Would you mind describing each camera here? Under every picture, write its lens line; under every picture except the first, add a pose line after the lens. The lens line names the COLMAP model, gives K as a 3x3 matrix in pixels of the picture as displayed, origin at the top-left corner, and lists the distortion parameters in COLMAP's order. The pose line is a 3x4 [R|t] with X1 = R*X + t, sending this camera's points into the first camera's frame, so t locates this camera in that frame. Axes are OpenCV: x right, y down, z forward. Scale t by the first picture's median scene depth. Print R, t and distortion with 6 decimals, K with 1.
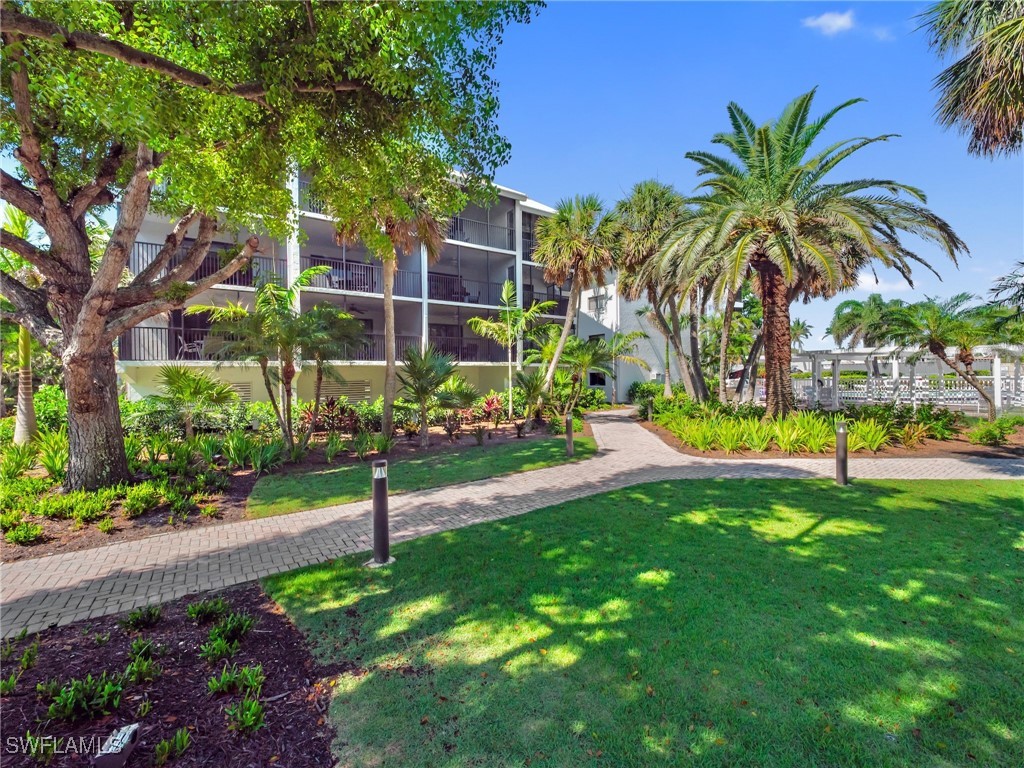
lens RADIAL K [[432.4, 0, 512.0], [0, 432.4, 384.0], [0, 0, 1]] dist [0.000129, -0.000094]
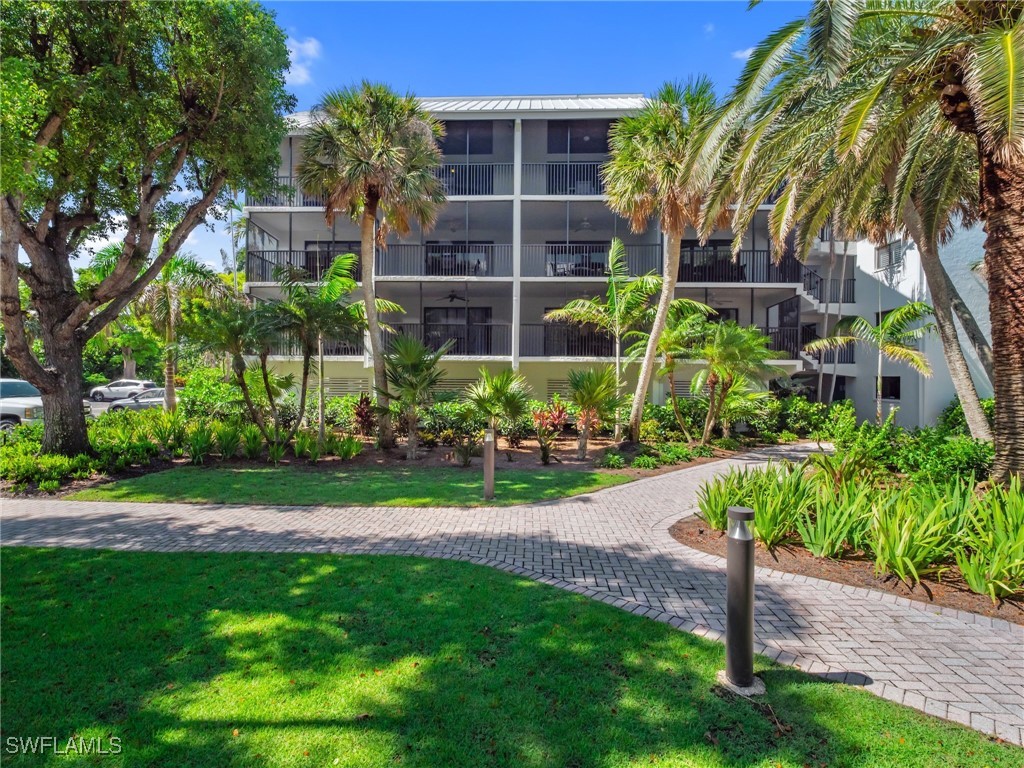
lens RADIAL K [[529.2, 0, 512.0], [0, 529.2, 384.0], [0, 0, 1]] dist [0.013200, -0.000131]
pose [[0.788722, 0.029421, -0.614046, 1.029560], [-0.033370, 0.999430, 0.005023, -0.016790], [0.613844, 0.016529, 0.789255, 0.613717]]
